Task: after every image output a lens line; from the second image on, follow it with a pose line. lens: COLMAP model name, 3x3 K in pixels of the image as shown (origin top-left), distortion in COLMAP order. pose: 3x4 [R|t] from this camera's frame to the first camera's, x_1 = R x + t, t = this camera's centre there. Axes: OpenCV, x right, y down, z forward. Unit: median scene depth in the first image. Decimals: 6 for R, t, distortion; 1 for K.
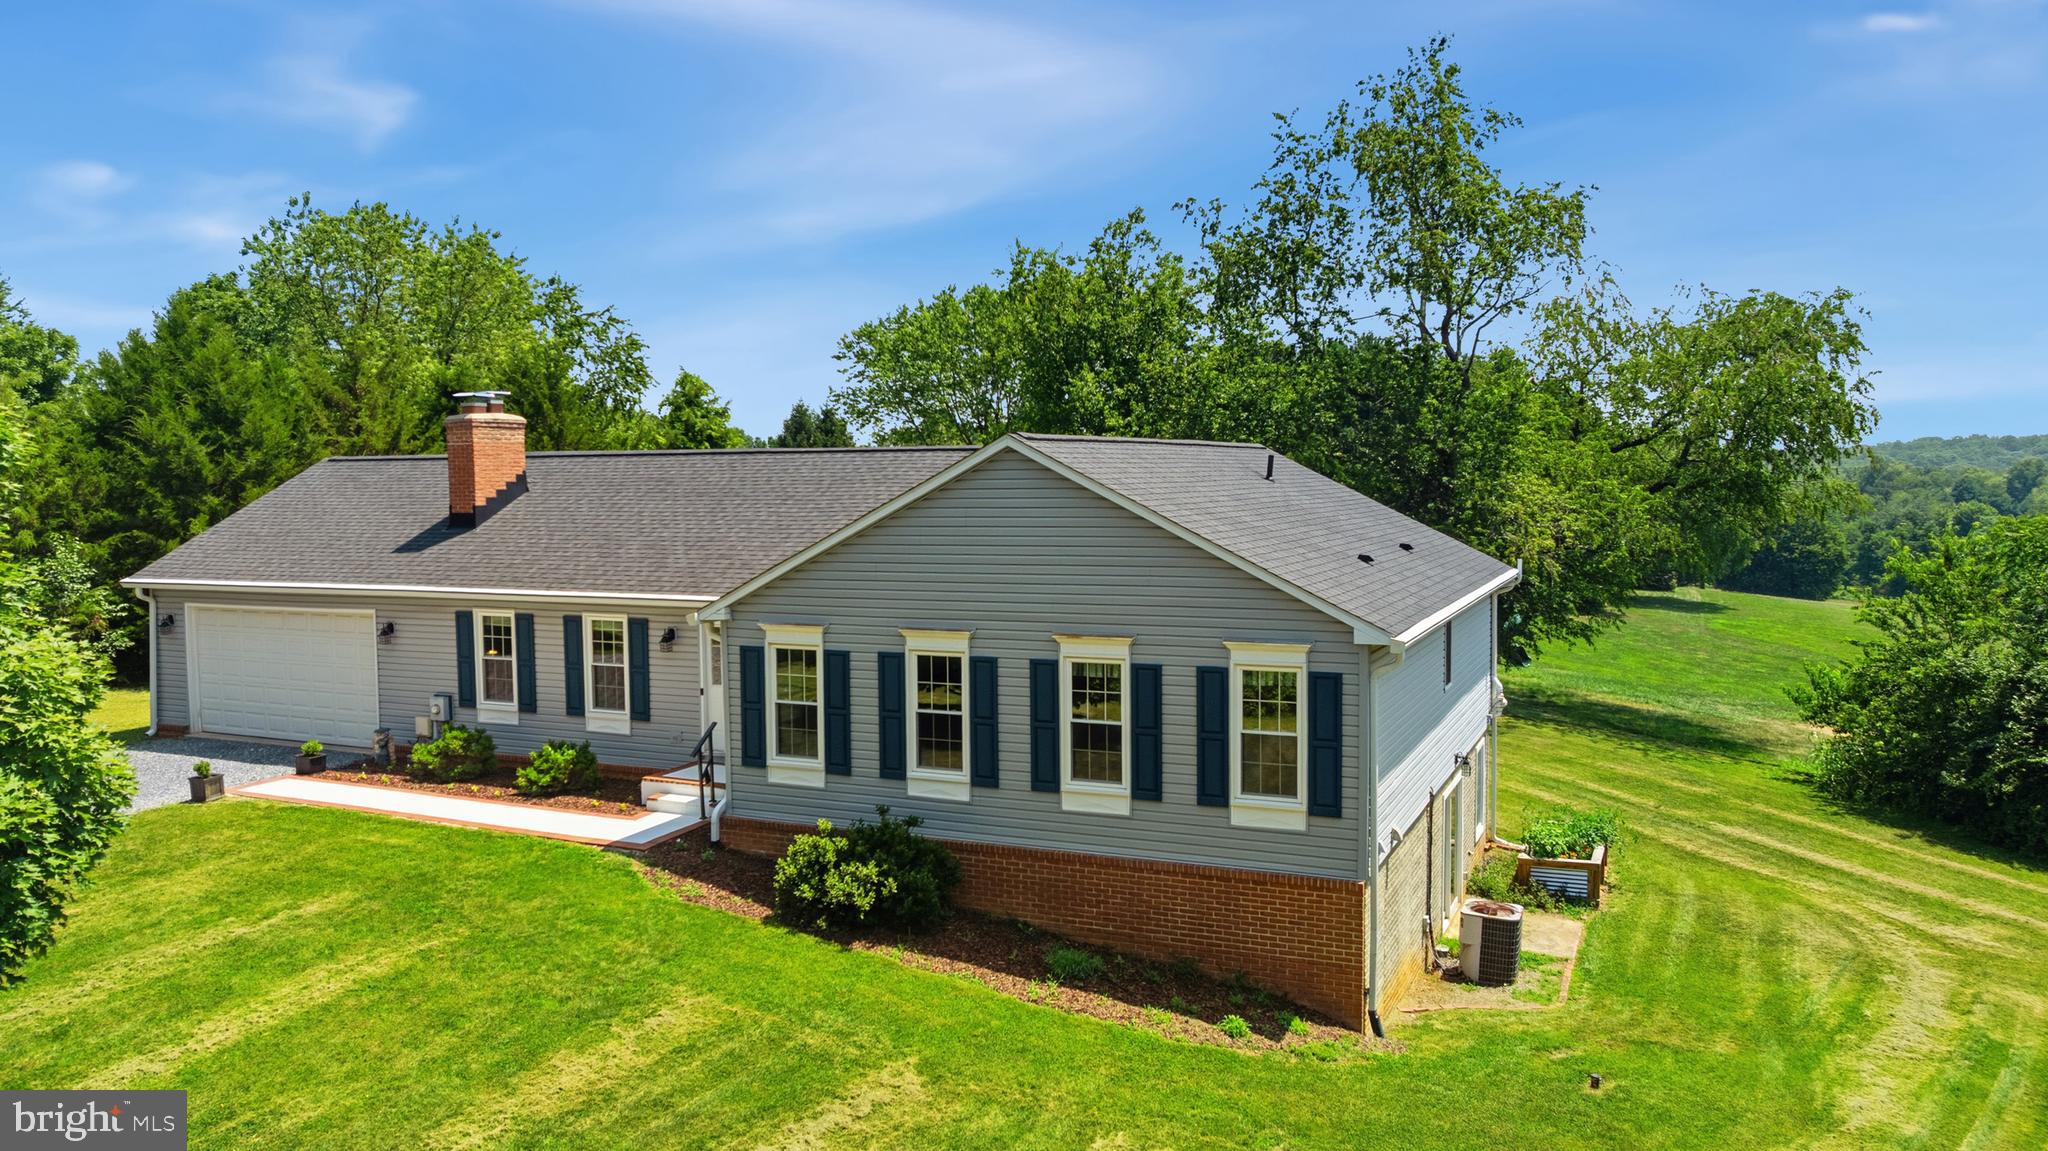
lens RADIAL K [[1440.2, 0, 1013.7], [0, 1440.2, 574.8], [0, 0, 1]] dist [-0.022719, 0.016266]
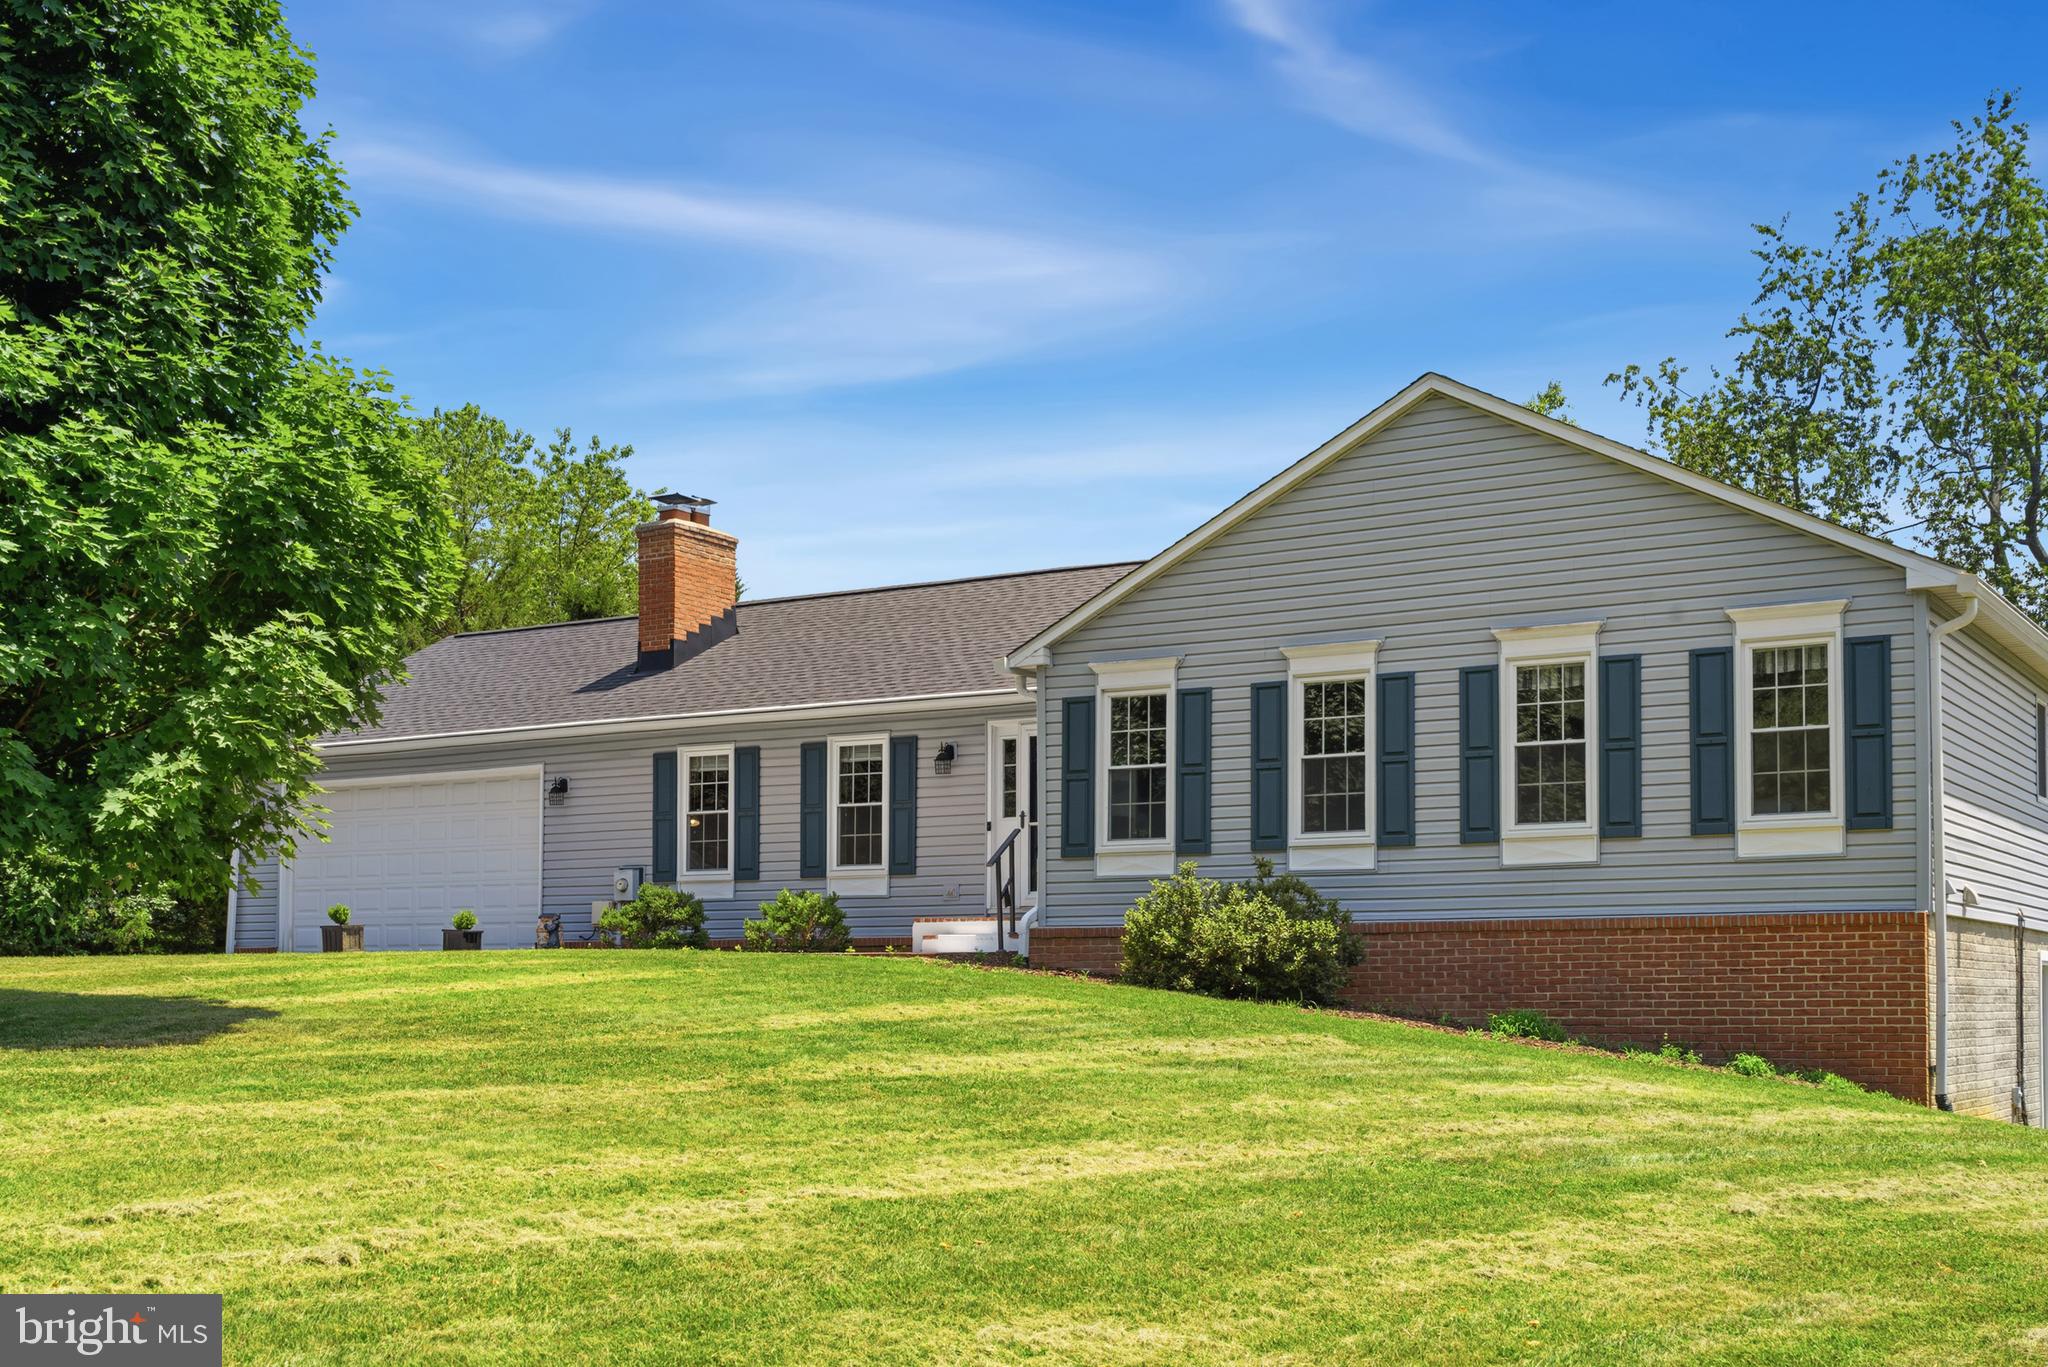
lens RADIAL K [[2259.9, 0, 1036.2], [0, 2259.9, 899.7], [0, 0, 1]] dist [0.006276, 0.000000]
pose [[0.992174, 0.009989, -0.124459, -0.054778], [-0.022664, 0.994644, -0.100846, 0.276973], [0.122785, 0.102878, 0.987087, -0.170953]]
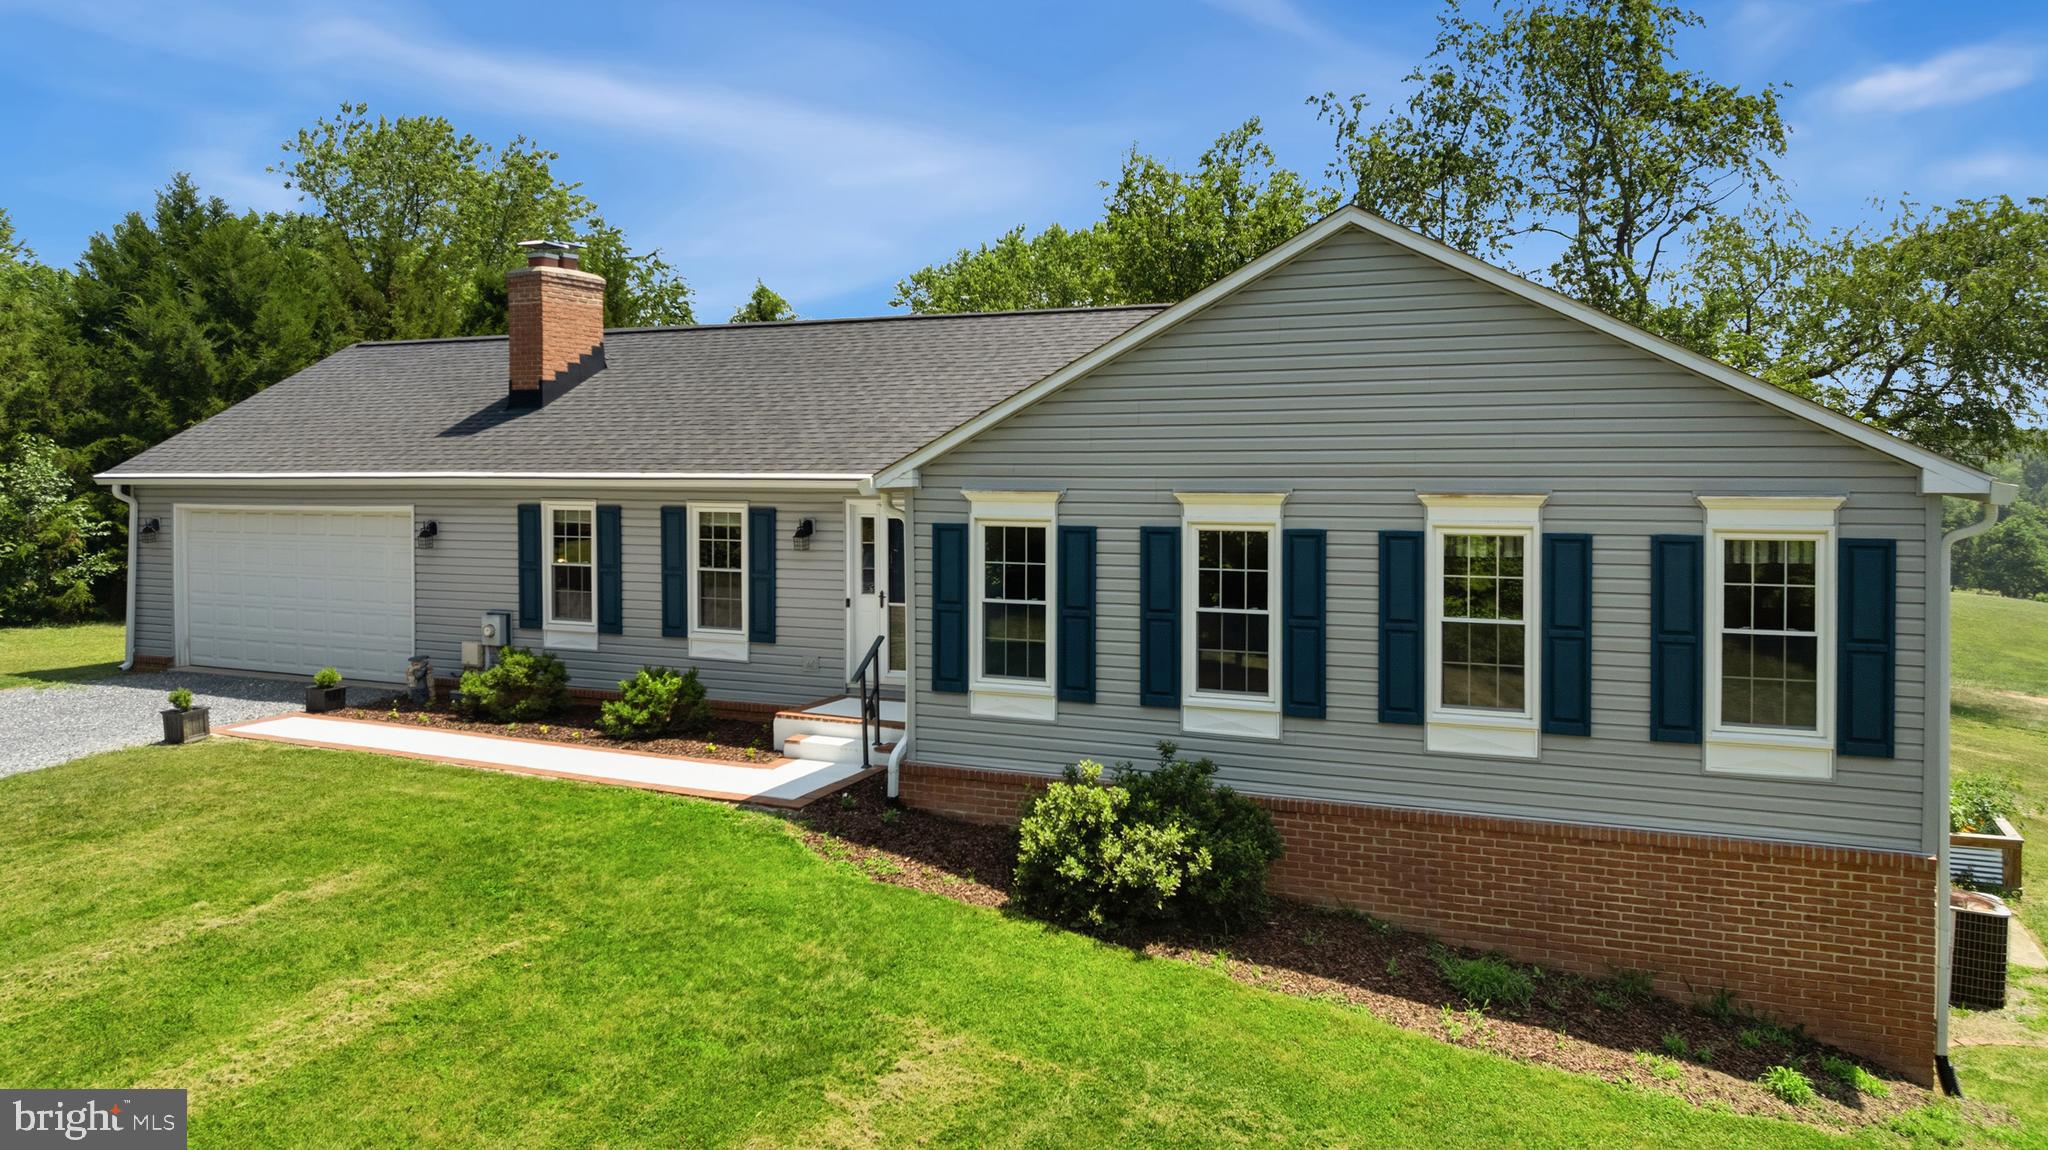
lens RADIAL K [[1440.2, 0, 1041.5], [0, 1440.2, 487.8], [0, 0, 1]] dist [-0.022719, 0.016266]
pose [[0.999935, 0.008964, 0.006994, -0.141702], [-0.008612, 0.998766, -0.048917, 0.066559], [-0.007423, 0.048853, 0.998778, 0.281418]]
